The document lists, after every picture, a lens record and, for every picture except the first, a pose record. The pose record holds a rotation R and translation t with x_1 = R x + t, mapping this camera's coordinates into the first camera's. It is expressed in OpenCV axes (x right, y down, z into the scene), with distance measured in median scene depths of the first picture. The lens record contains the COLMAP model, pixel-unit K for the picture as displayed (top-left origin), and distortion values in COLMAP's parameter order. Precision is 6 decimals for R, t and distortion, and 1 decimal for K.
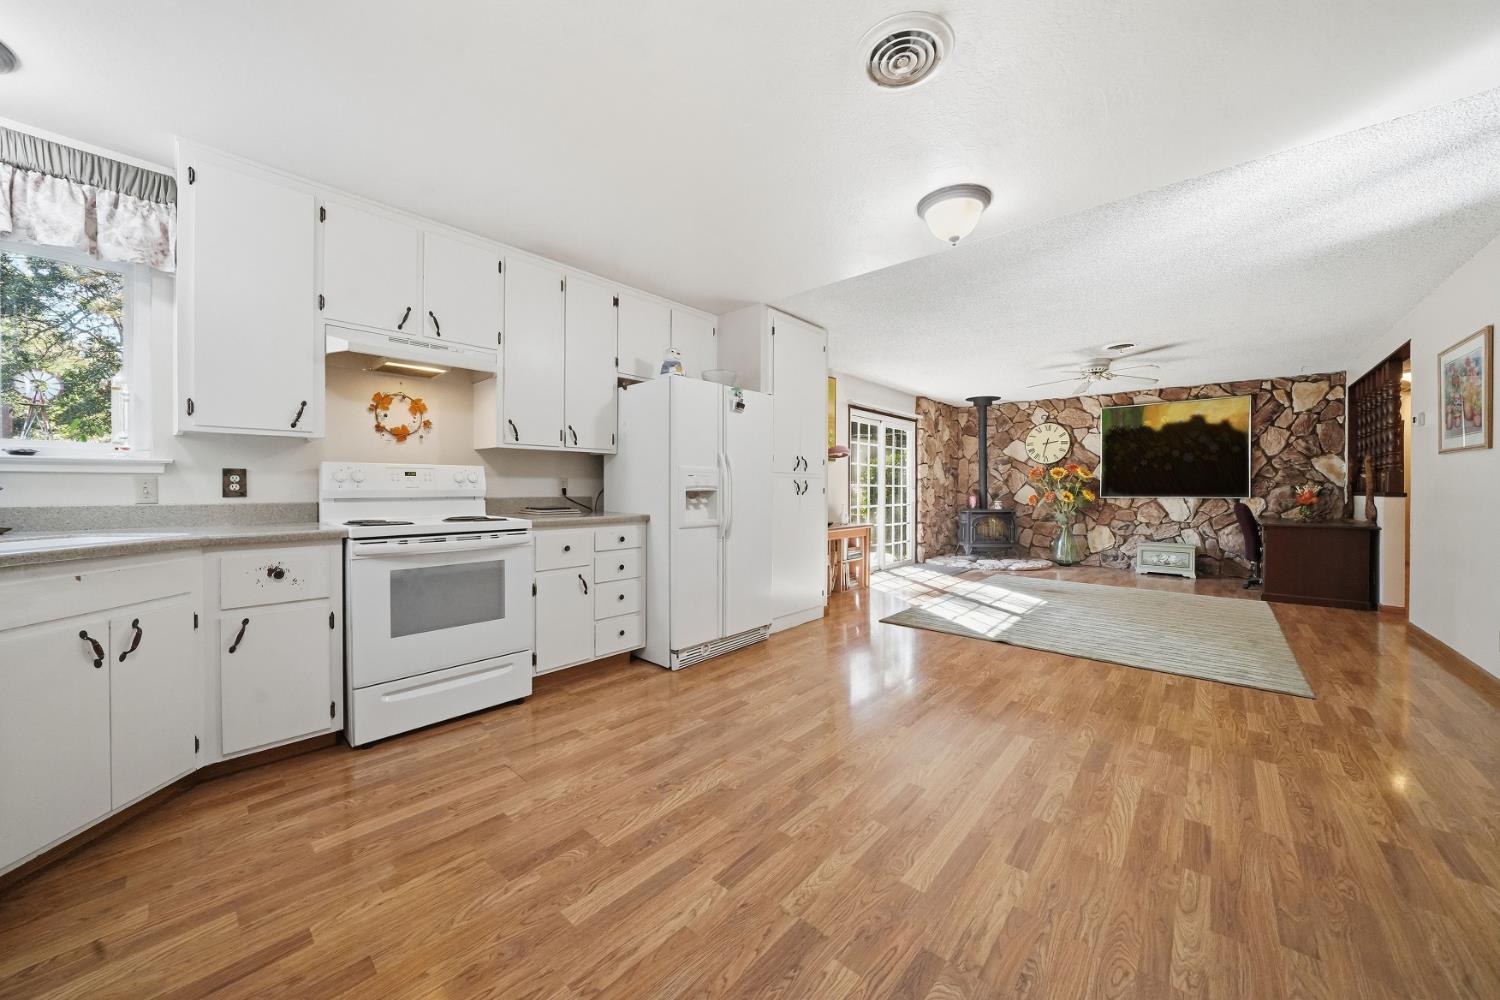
lens RADIAL K [[538.7, 0, 731.5], [0, 538.7, 499.9], [0, 0, 1]] dist [-0.027597, 0.000014]
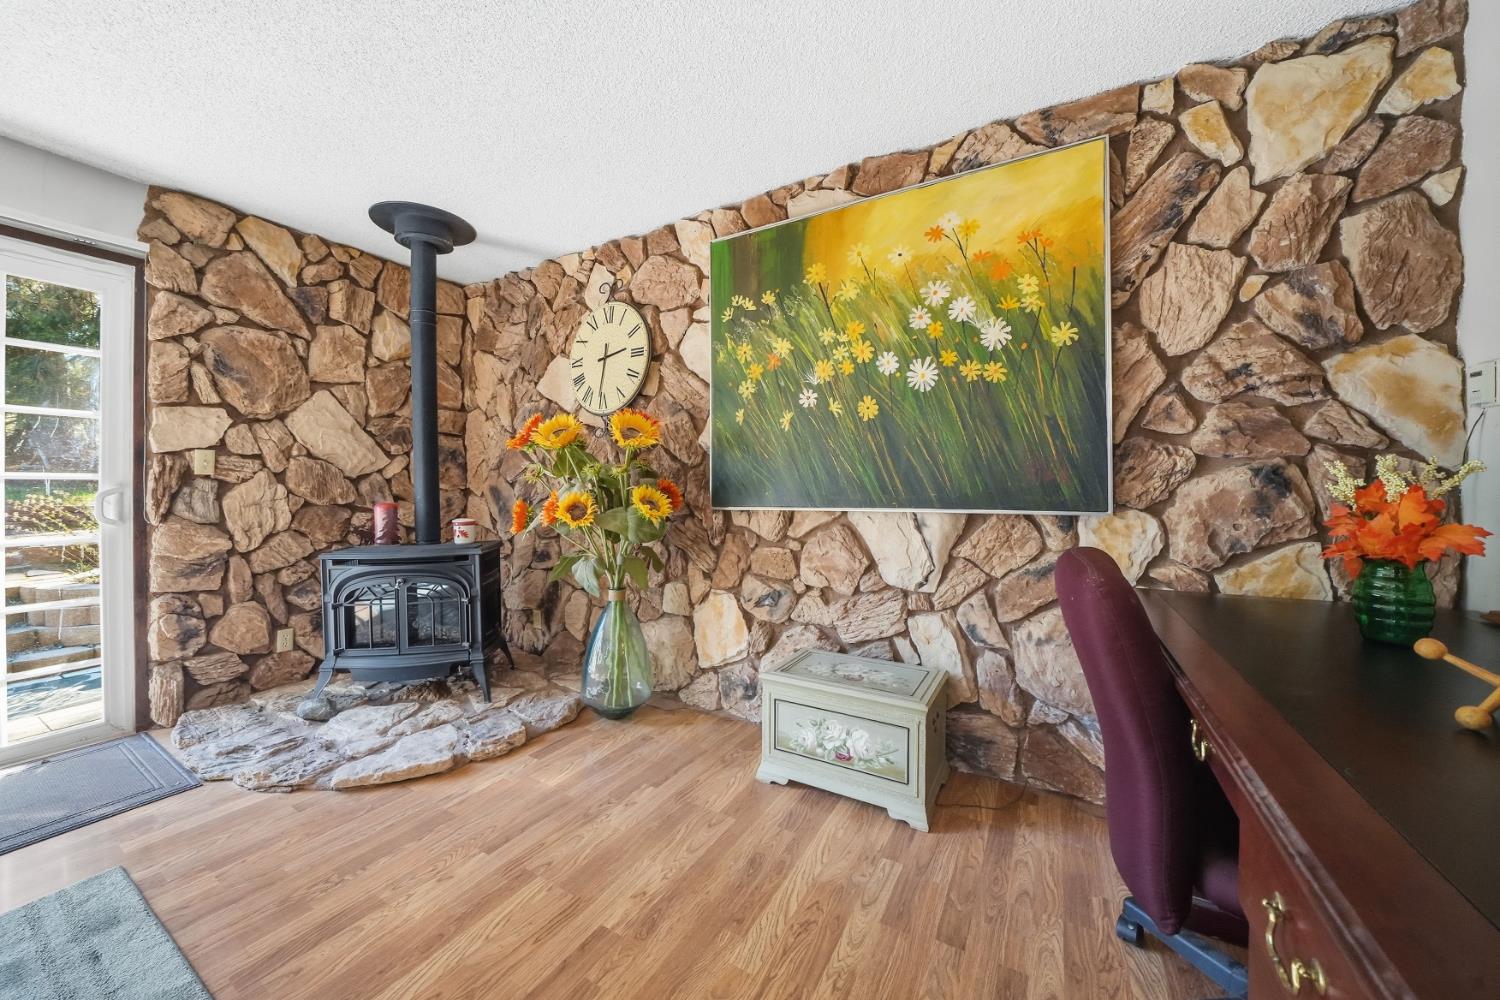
lens RADIAL K [[536.6, 0, 748.2], [0, 536.6, 495.4], [0, 0, 1]] dist [-0.019742, 0.000357]
pose [[0.975334, -0.007360, 0.220610, 0.689578], [0.008196, 0.999962, -0.002875, -0.012745], [-0.220581, 0.004612, 0.975358, 0.714410]]
